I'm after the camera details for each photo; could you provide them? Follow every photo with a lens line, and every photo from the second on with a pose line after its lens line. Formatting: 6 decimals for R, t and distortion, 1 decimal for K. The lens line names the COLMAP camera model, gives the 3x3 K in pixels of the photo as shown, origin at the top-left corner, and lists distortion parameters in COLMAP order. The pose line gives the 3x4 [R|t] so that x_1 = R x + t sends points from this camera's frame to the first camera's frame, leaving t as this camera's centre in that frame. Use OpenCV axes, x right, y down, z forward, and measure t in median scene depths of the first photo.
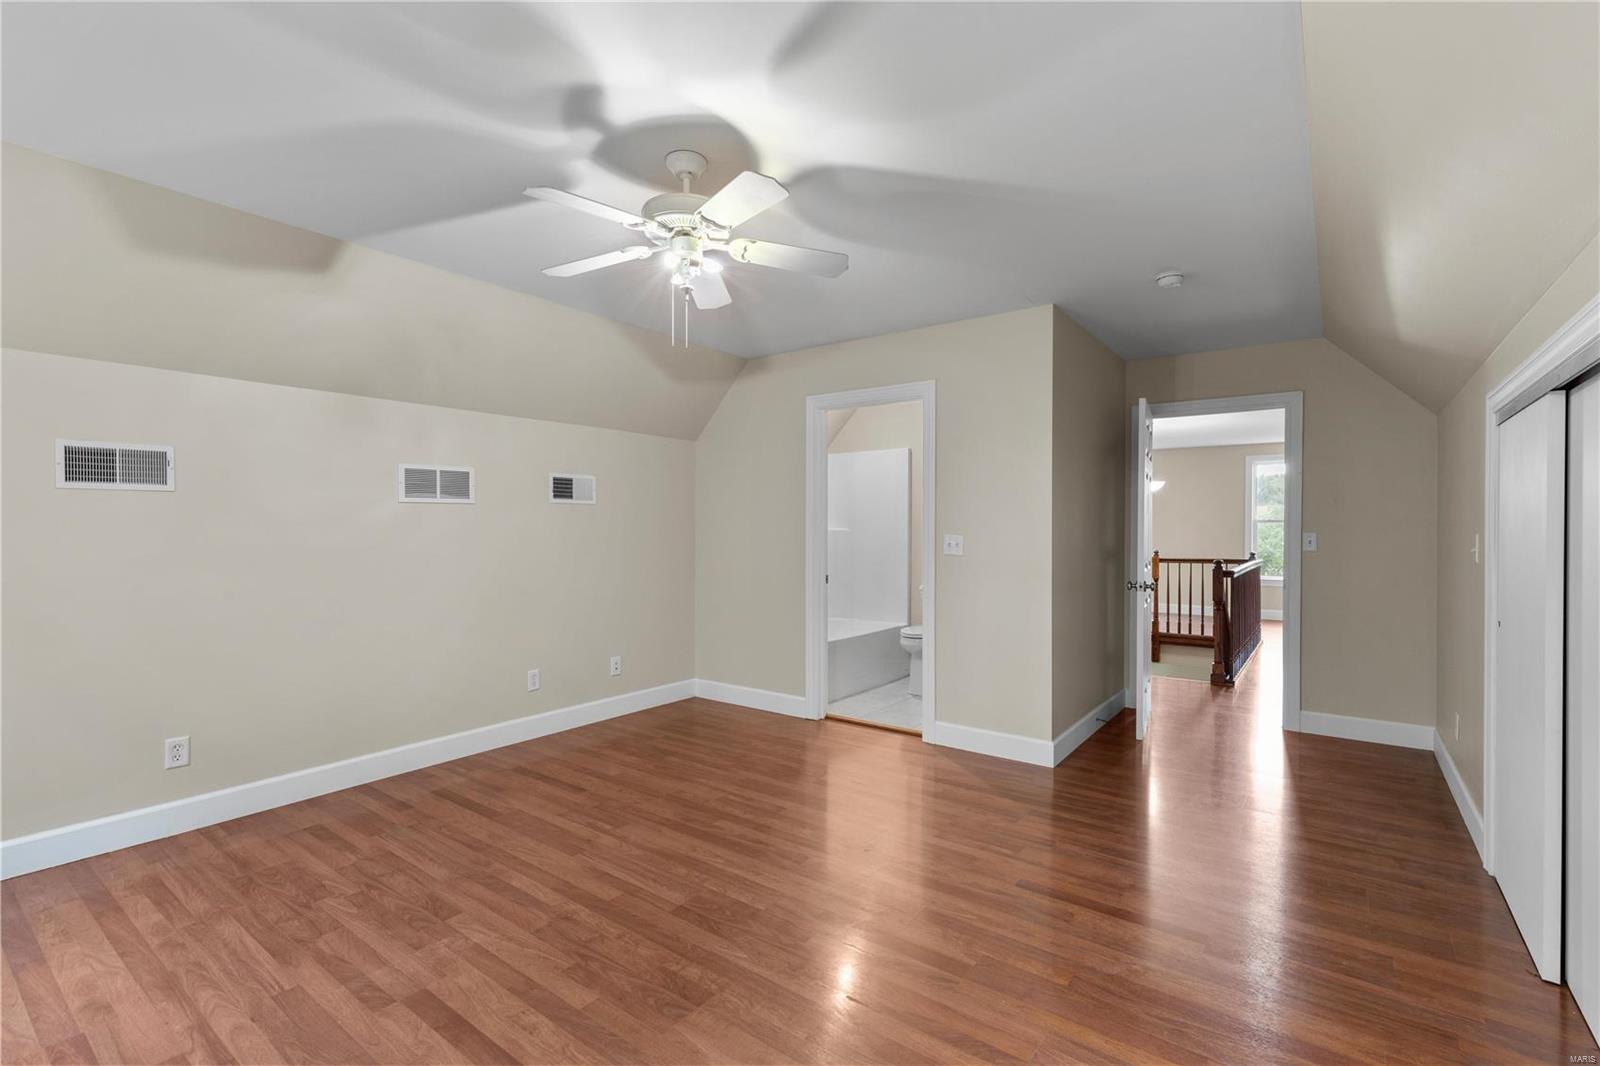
lens RADIAL K [[720.1, 0, 812.3], [0, 720.1, 528.3], [0, 0, 1]] dist [0.002081, 0.000734]
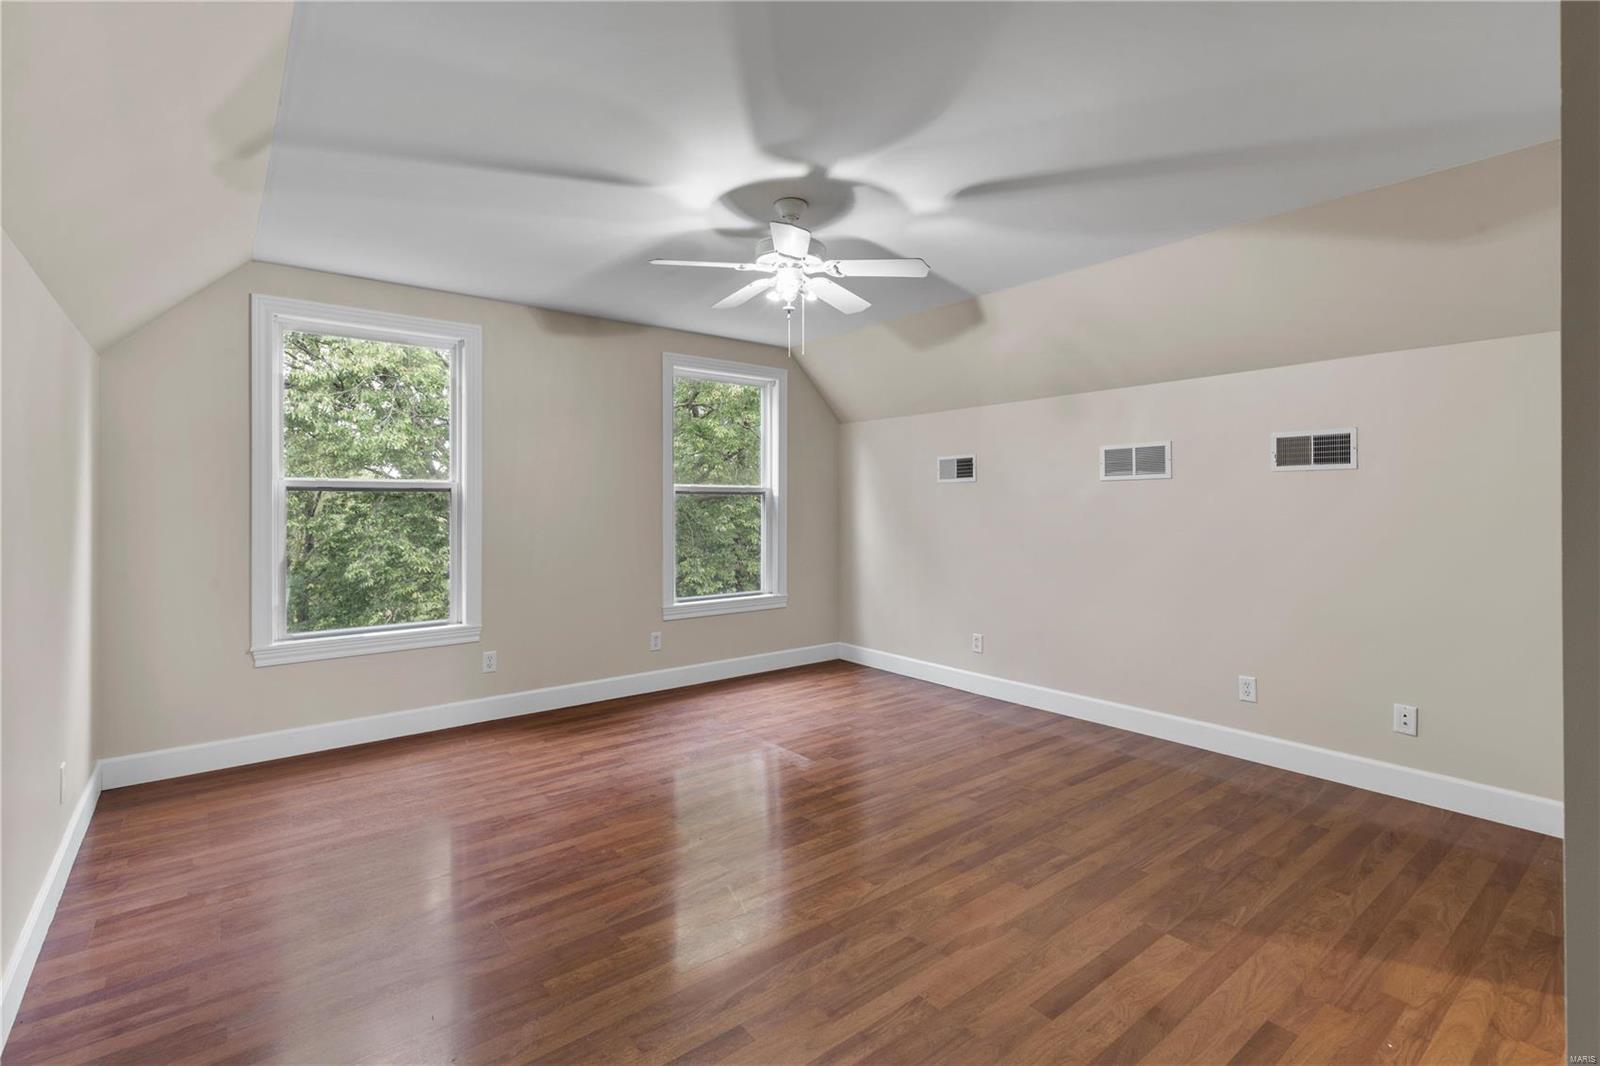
lens RADIAL K [[732.4, 0, 803.7], [0, 732.4, 502.4], [0, 0, 1]] dist [0.012256, 0.000297]
pose [[-0.258358, -0.000717, -0.966049, 0.676053], [0.003043, 0.999994, -0.001556, -0.002542], [0.966045, -0.003342, -0.258354, 0.886798]]
